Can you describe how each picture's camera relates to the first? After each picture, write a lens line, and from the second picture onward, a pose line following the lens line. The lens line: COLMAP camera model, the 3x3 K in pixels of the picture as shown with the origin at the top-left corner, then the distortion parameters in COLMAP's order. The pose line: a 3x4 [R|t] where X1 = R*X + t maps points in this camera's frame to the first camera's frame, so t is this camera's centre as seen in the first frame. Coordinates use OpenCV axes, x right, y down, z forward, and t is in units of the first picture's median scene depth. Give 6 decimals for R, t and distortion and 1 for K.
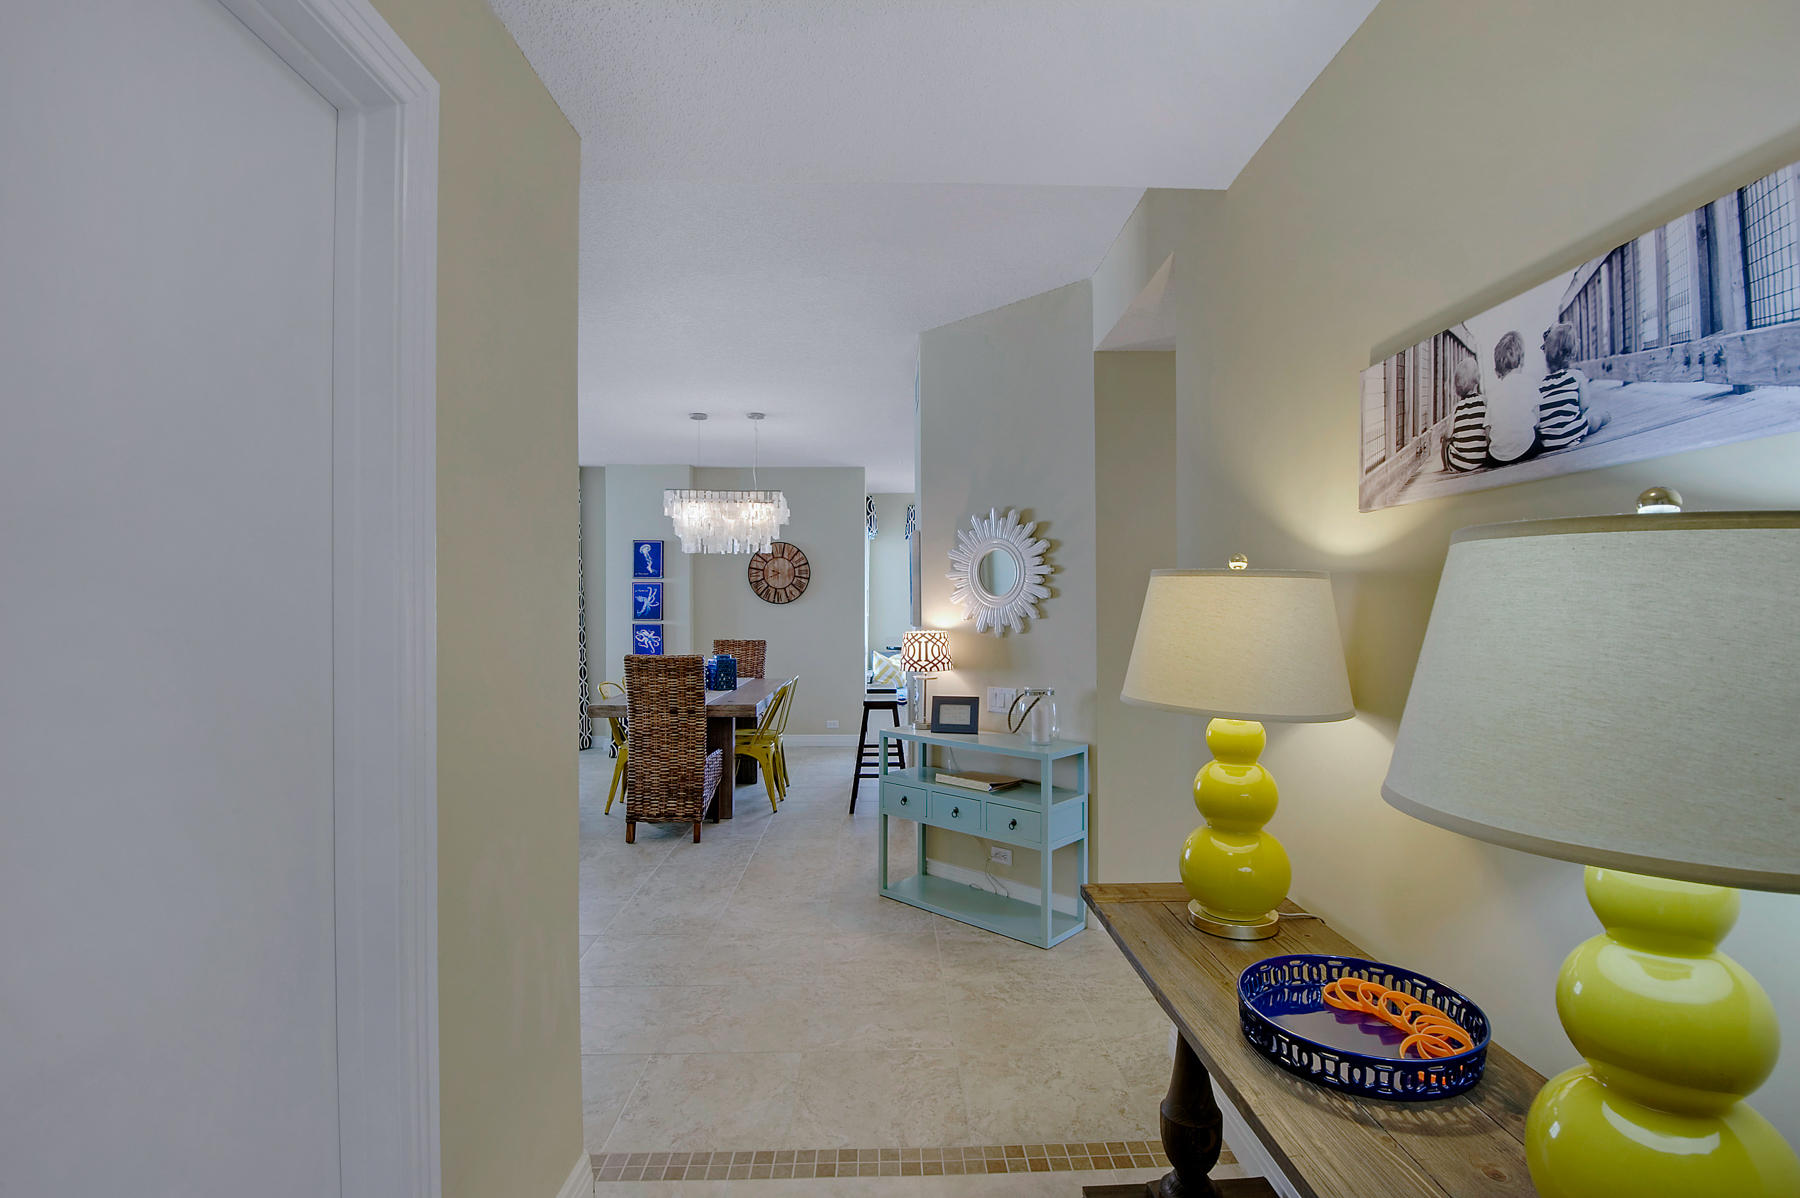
lens RADIAL K [[850.1, 0, 914.6], [0, 850.1, 614.2], [0, 0, 1]] dist [-0.014605, -0.010271]
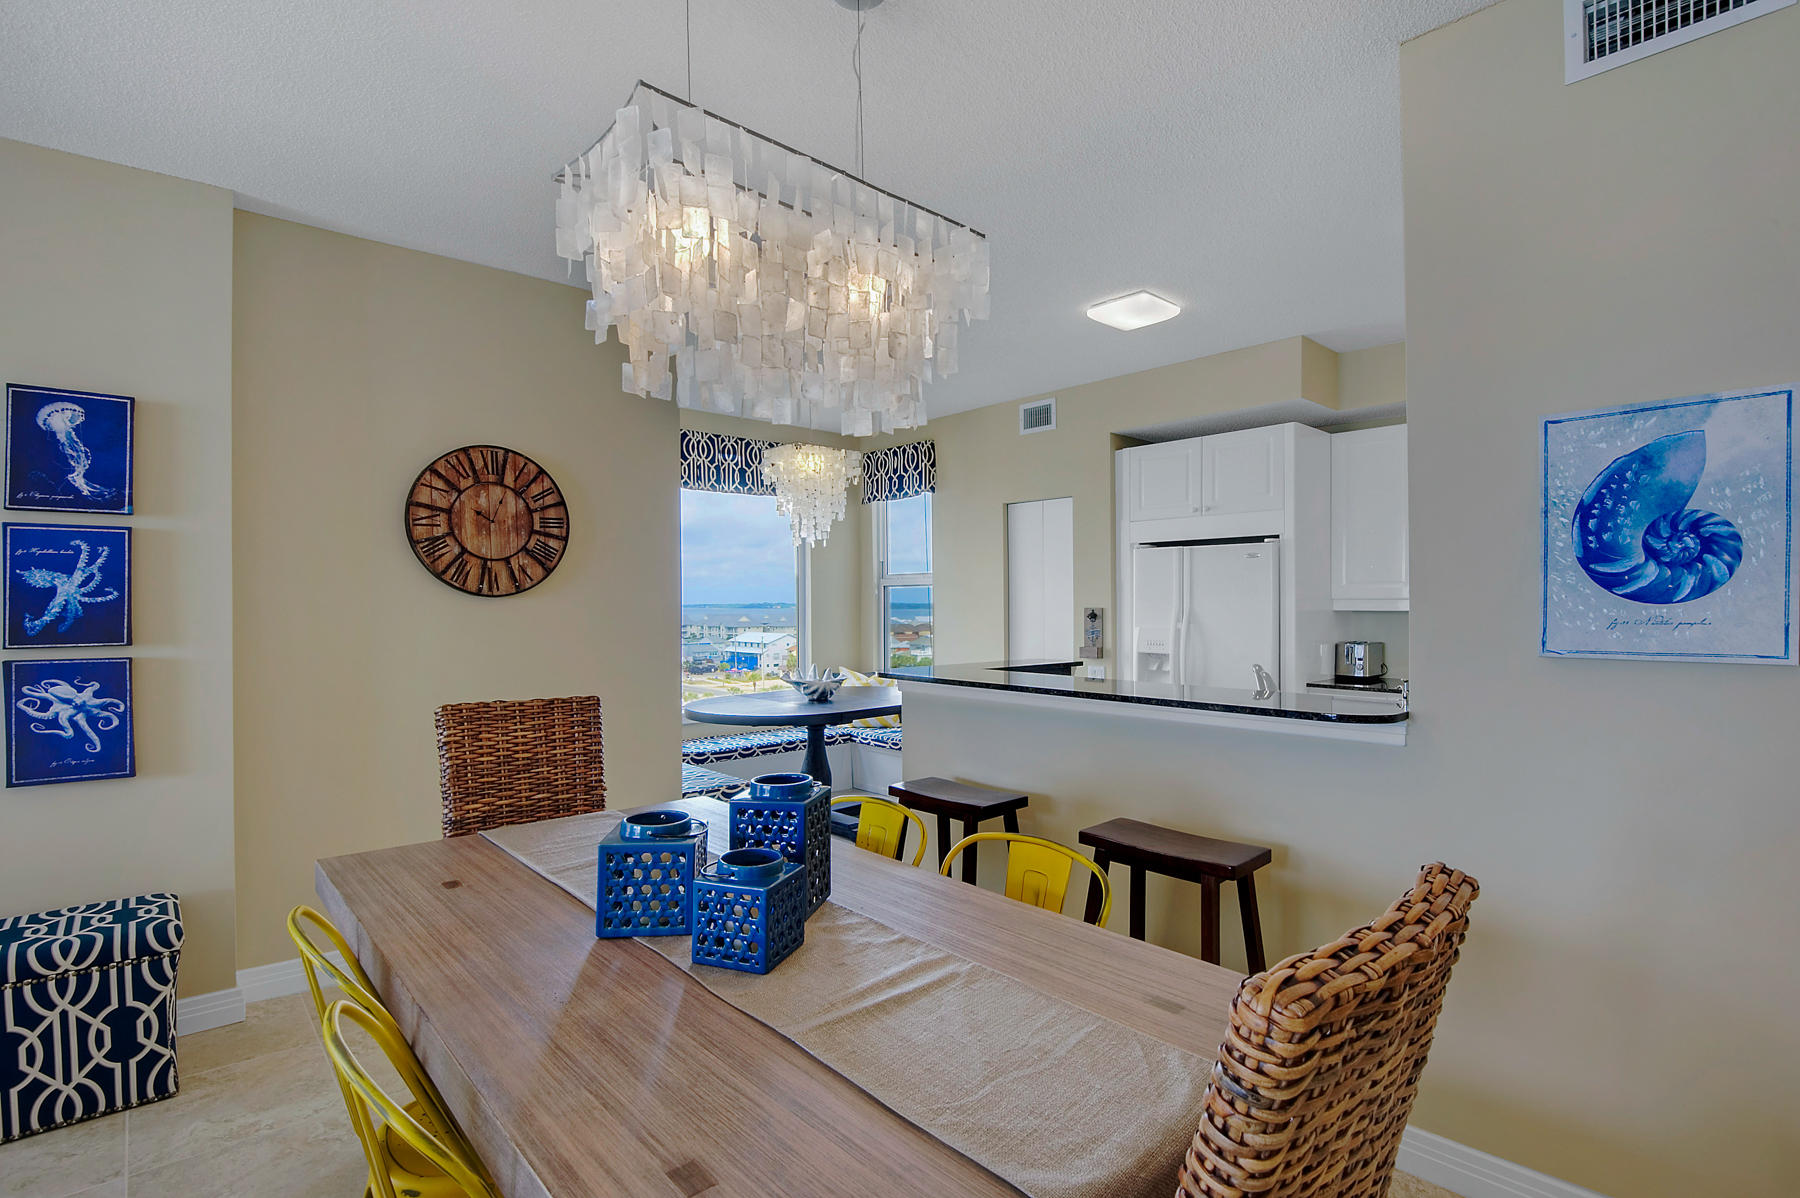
lens RADIAL K [[850.1, 0, 881.5], [0, 850.1, 611.4], [0, 0, 1]] dist [-0.014605, -0.010271]
pose [[0.765909, -0.005503, 0.642926, -0.282720], [0.006206, 0.999980, 0.001166, -0.004626], [-0.642919, 0.003097, 0.765928, 0.579207]]
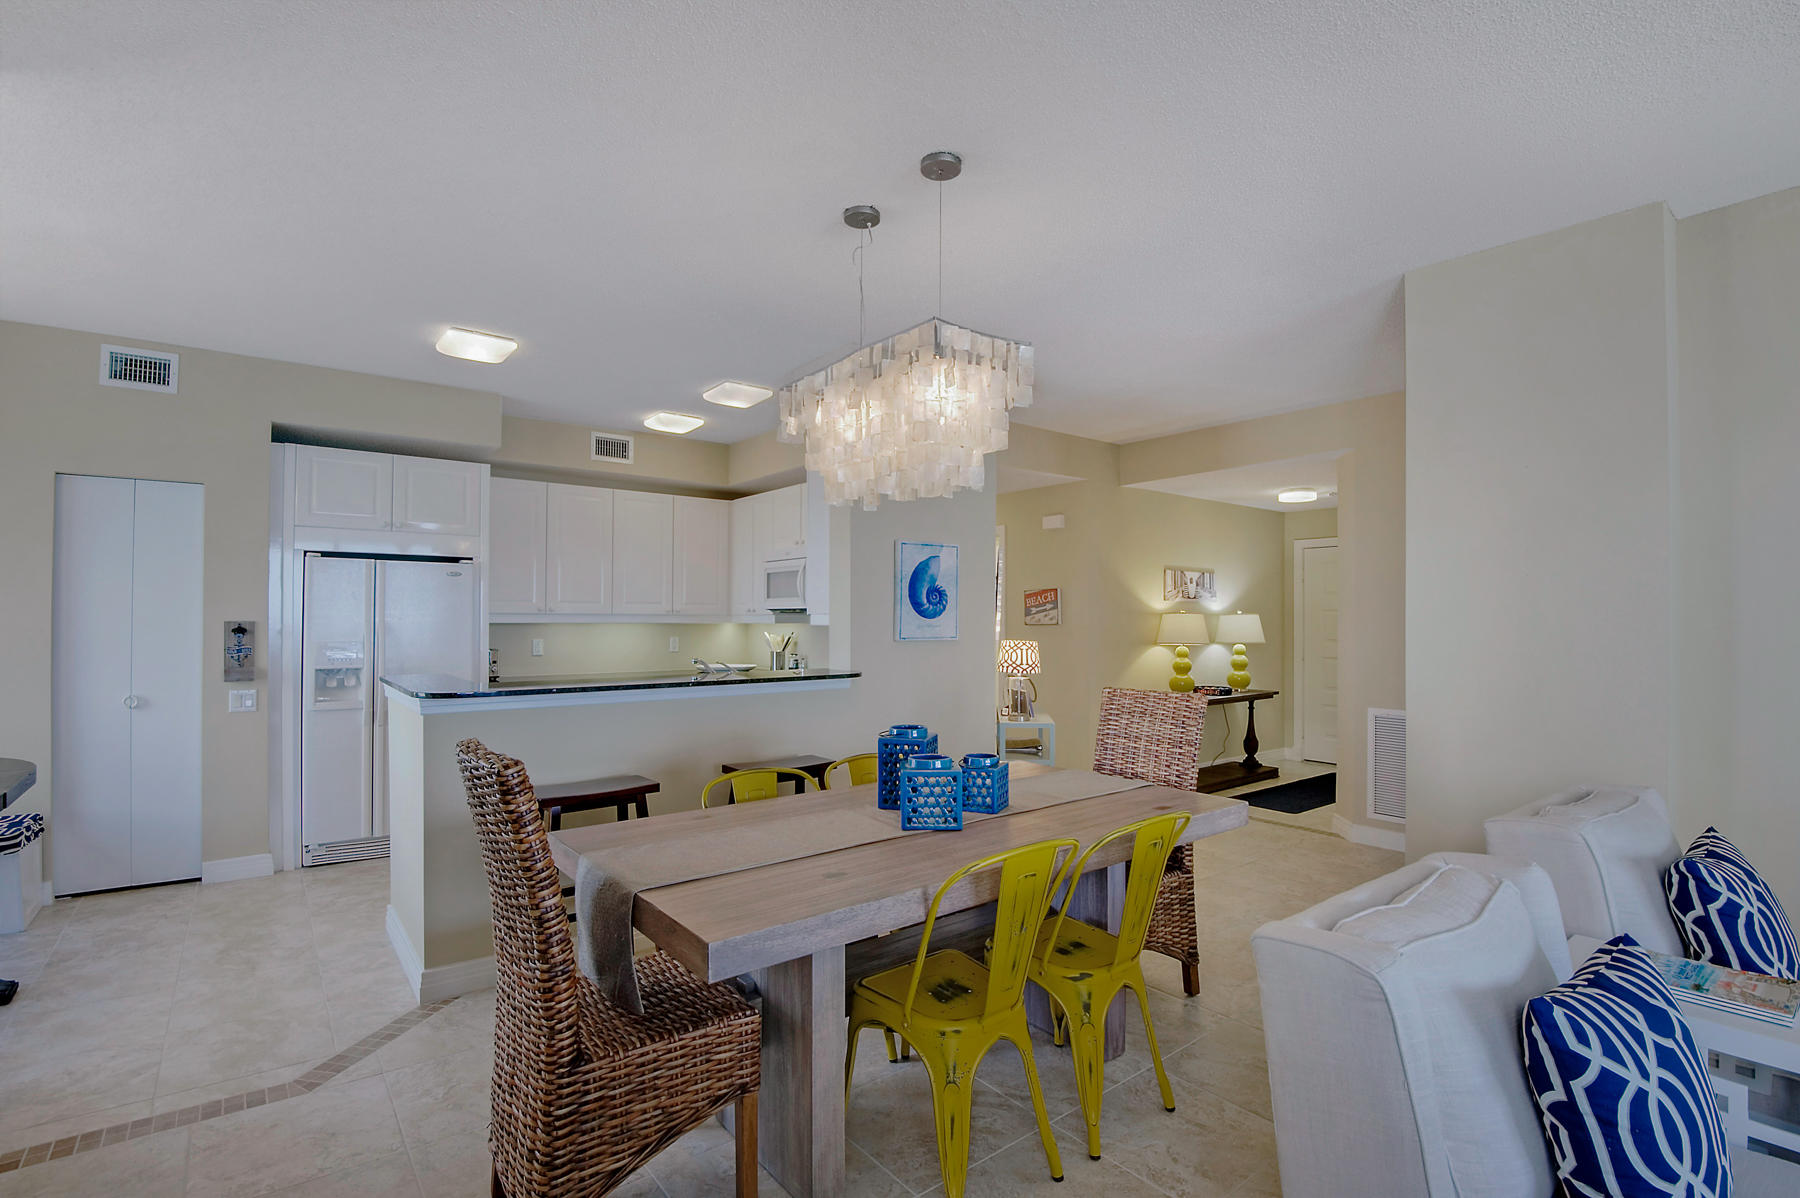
lens RADIAL K [[850.1, 0, 897.8], [0, 850.1, 617.8], [0, 0, 1]] dist [-0.014605, -0.010271]
pose [[-0.609495, 0.005750, 0.792769, -0.429149], [0.004764, 0.999982, -0.003590, -0.003814], [-0.792775, 0.001589, -0.609512, 0.960881]]
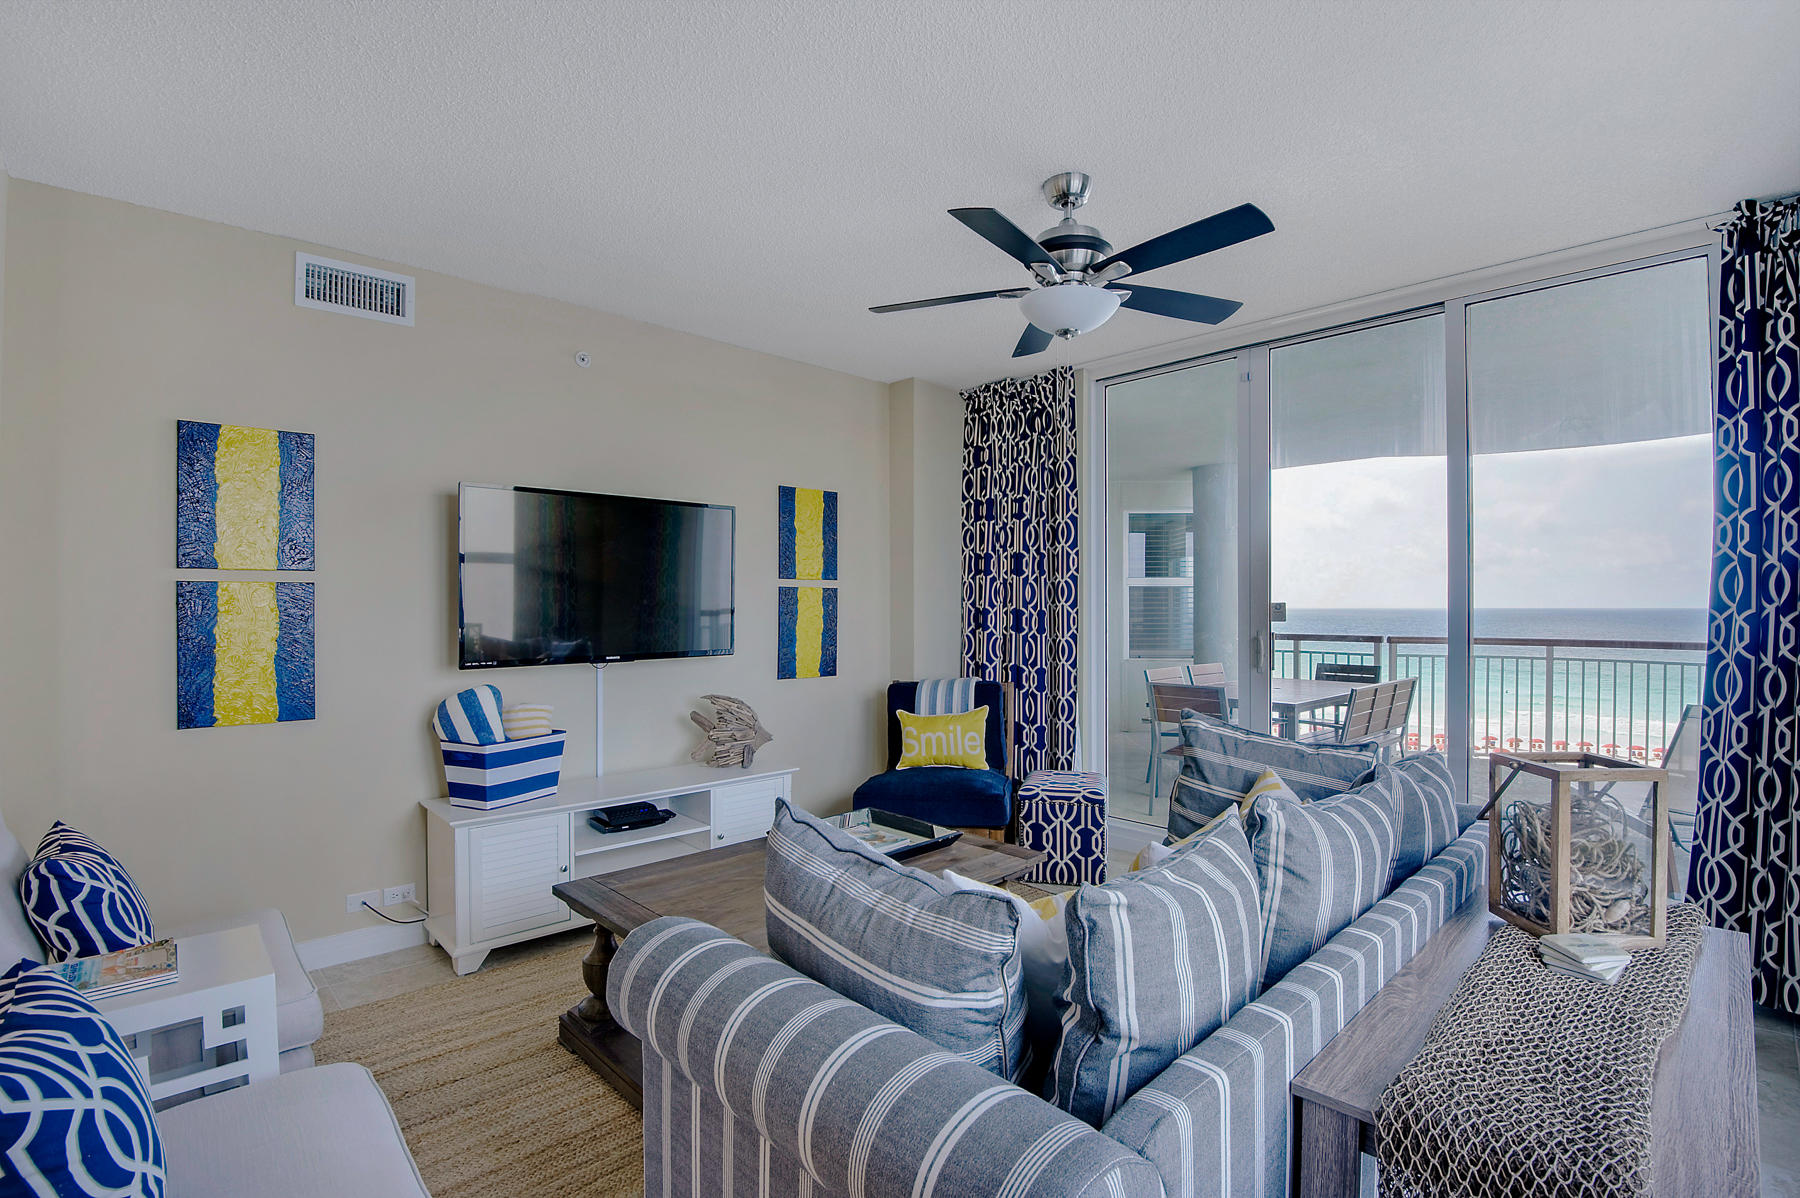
lens RADIAL K [[850.1, 0, 872.6], [0, 850.1, 616.1], [0, 0, 1]] dist [-0.014605, -0.010271]
pose [[-0.732155, 0.015481, -0.680962, -0.384454], [0.003459, 0.999813, 0.019010, -0.004092], [0.681129, 0.011563, -0.732072, 0.951557]]
